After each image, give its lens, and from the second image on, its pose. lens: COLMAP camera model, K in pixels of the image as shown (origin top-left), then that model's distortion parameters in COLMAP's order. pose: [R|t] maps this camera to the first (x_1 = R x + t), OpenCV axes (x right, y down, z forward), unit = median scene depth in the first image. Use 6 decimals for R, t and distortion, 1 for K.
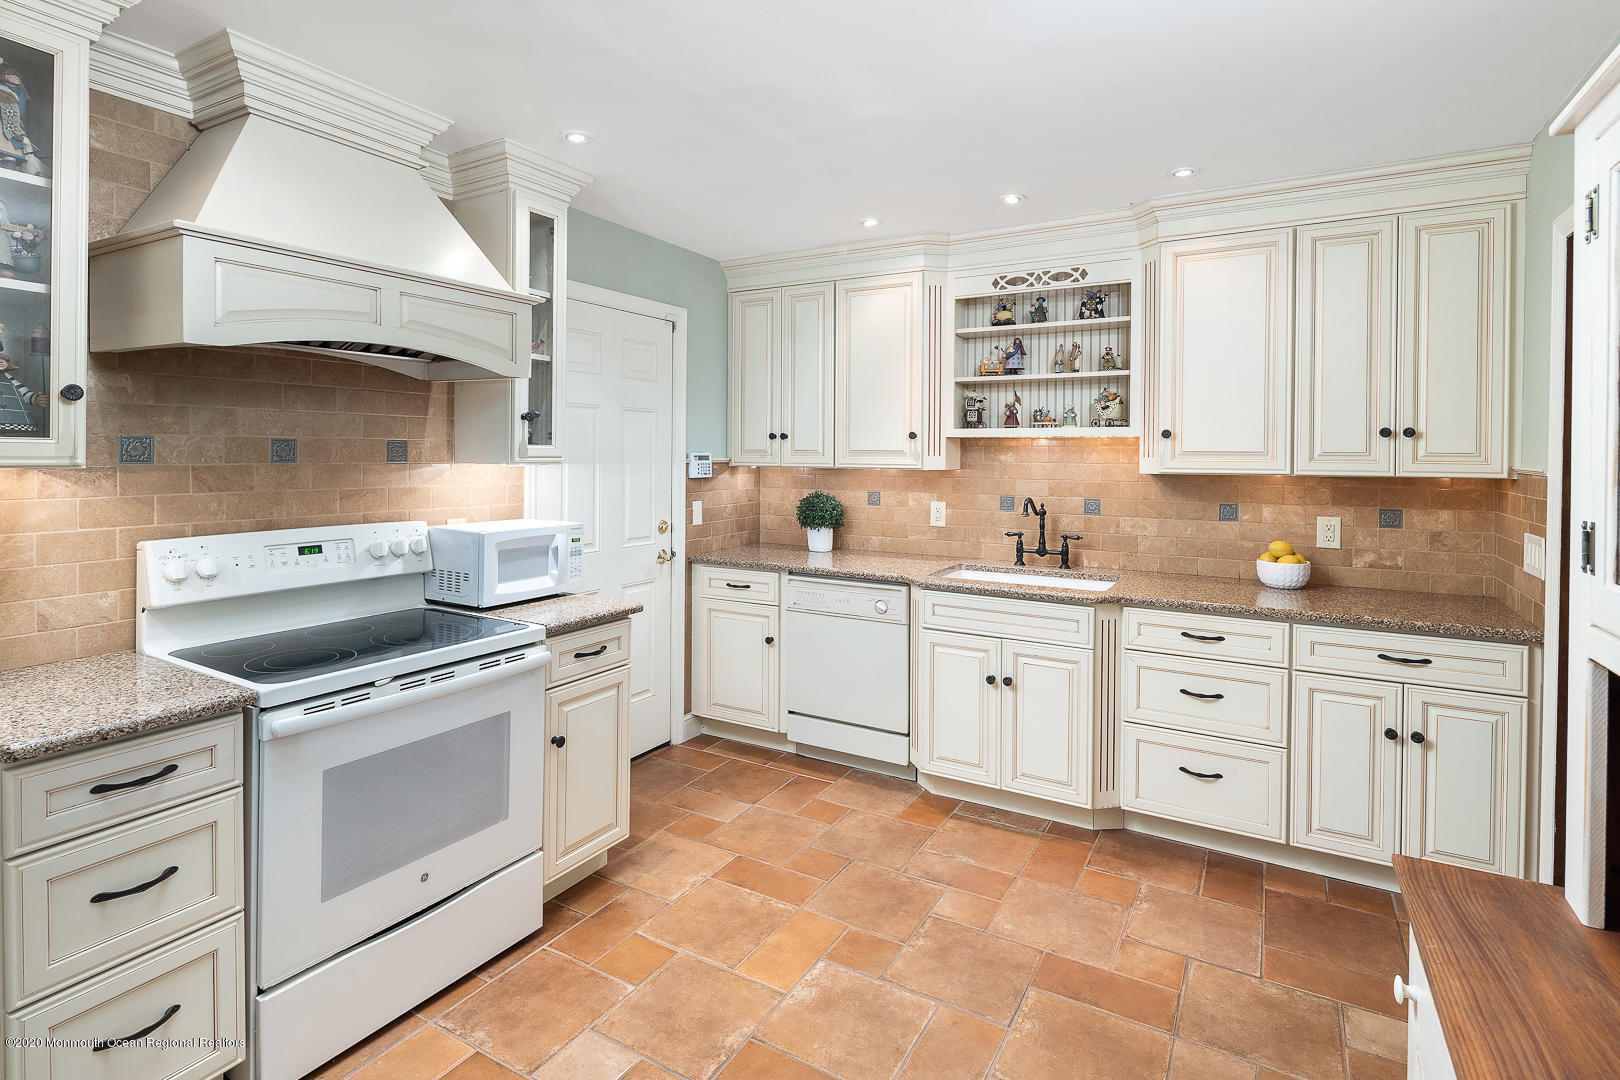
lens RADIAL K [[802.4, 0, 799.3], [0, 802.4, 464.4], [0, 0, 1]] dist [0.002716, -0.004236]
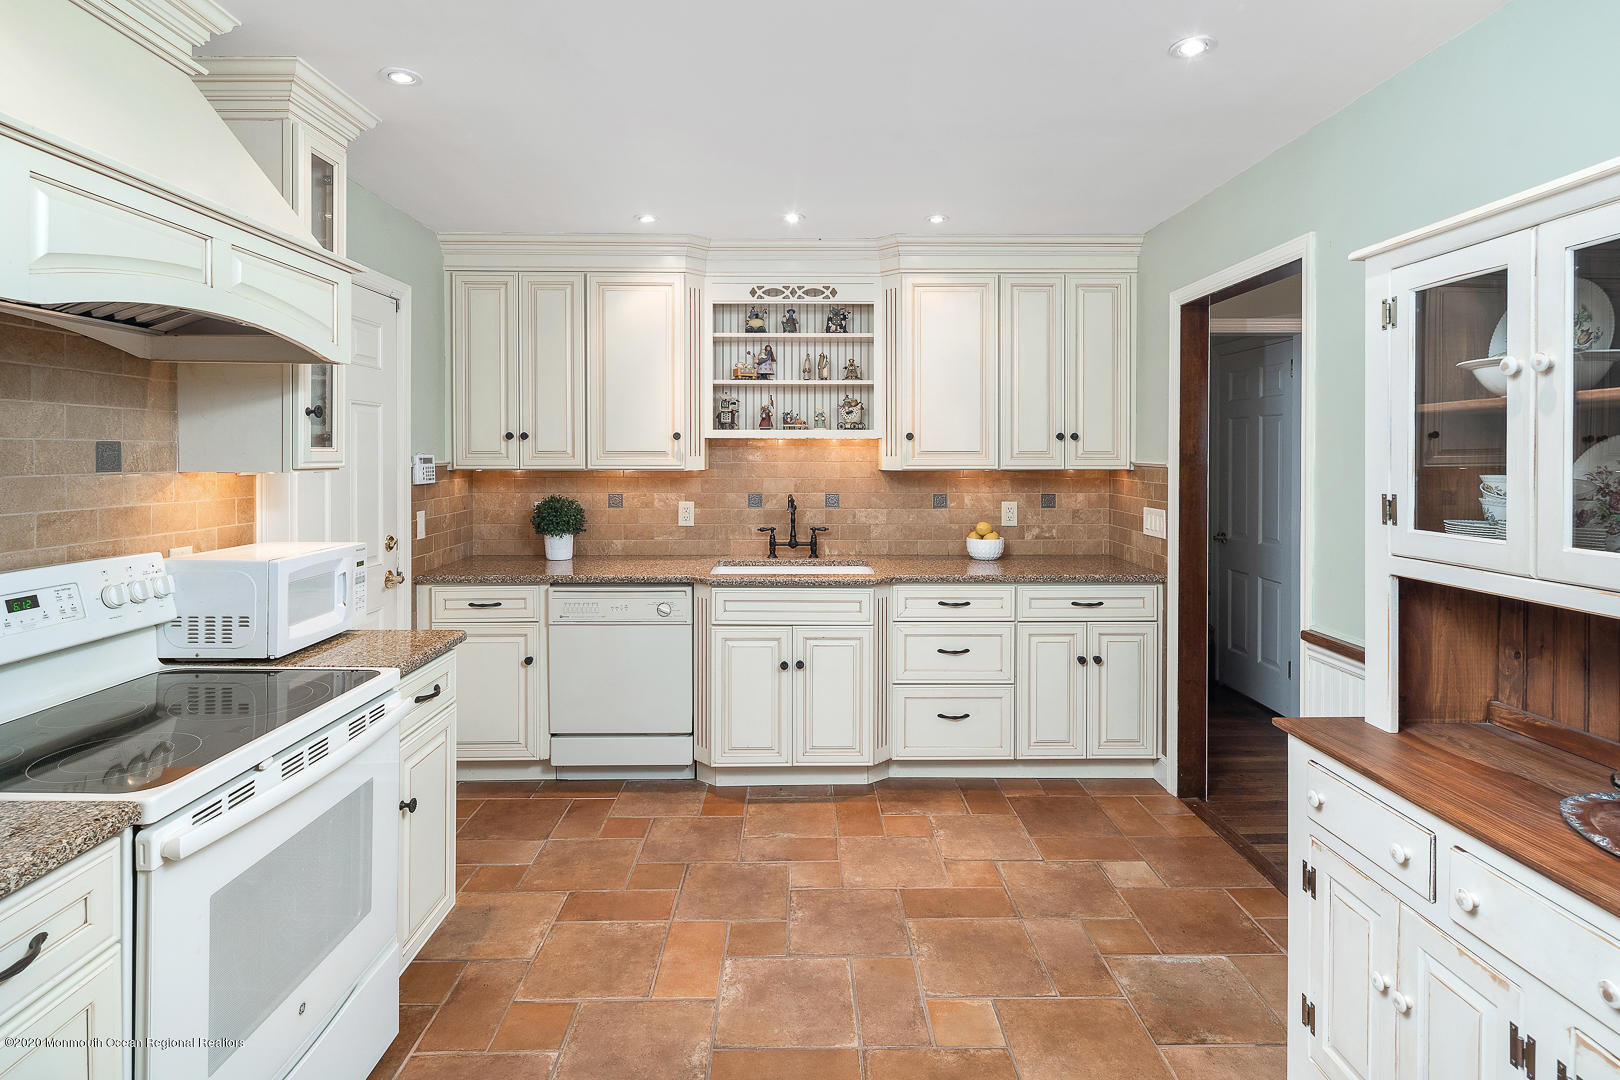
lens RADIAL K [[802.4, 0, 856.0], [0, 802.4, 464.0], [0, 0, 1]] dist [0.002716, -0.004236]
pose [[0.854414, -0.013145, 0.519426, -0.256616], [0.012563, 0.999910, 0.004640, -0.004351], [-0.519441, 0.002561, 0.854503, 0.039404]]
